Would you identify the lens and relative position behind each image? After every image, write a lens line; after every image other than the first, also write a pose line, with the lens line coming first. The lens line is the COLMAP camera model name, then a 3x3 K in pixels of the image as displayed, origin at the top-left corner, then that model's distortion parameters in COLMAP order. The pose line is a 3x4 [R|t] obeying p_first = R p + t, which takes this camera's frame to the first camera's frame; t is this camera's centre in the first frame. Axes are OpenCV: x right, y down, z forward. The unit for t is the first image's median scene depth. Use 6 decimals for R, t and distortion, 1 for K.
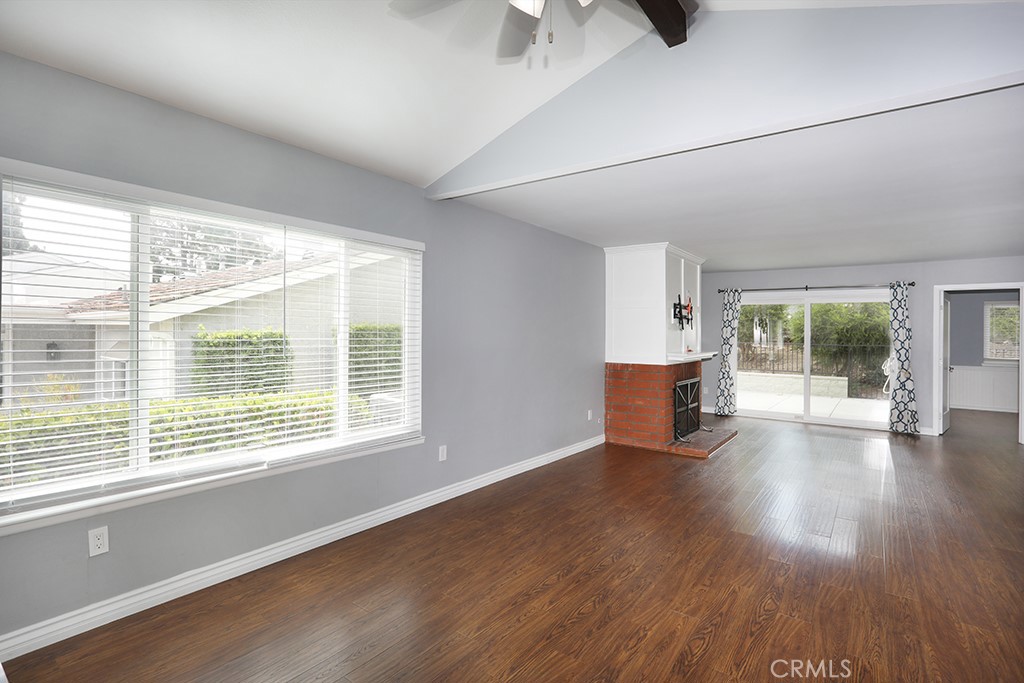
lens RADIAL K [[509.0, 0, 530.2], [0, 509.0, 324.2], [0, 0, 1]] dist [-0.026617, 0.005857]
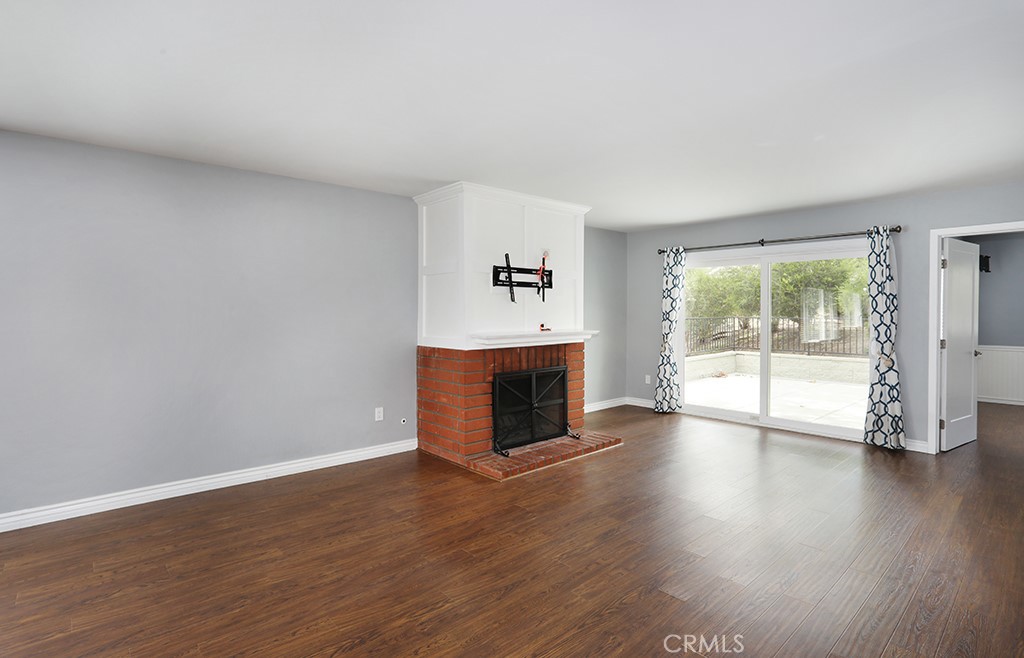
lens RADIAL K [[510.4, 0, 545.8], [0, 510.4, 312.4], [0, 0, 1]] dist [-0.029821, 0.004907]
pose [[0.982102, -0.013097, -0.187894, 0.427721], [0.017051, 0.999666, 0.019445, 0.011175], [0.187576, -0.022301, 0.981997, 0.245530]]
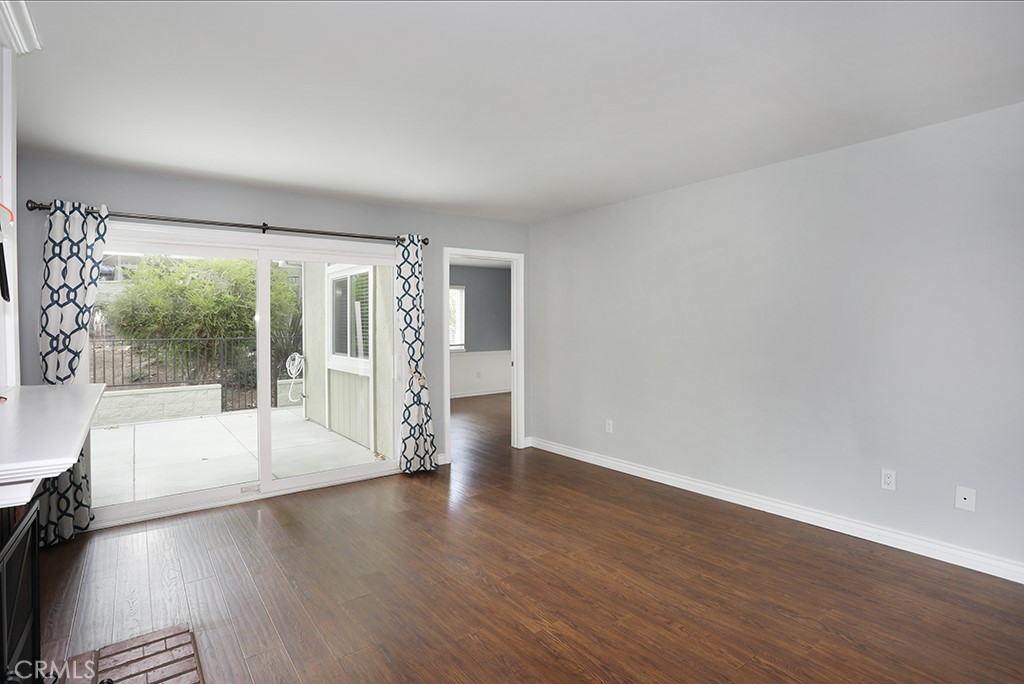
lens RADIAL K [[509.0, 0, 524.9], [0, 509.0, 322.7], [0, 0, 1]] dist [-0.026617, 0.005857]
pose [[0.316856, -0.015152, 0.948353, 0.177043], [-0.000508, 0.999870, 0.016145, 0.015372], [-0.948473, -0.005597, 0.316807, 0.677015]]
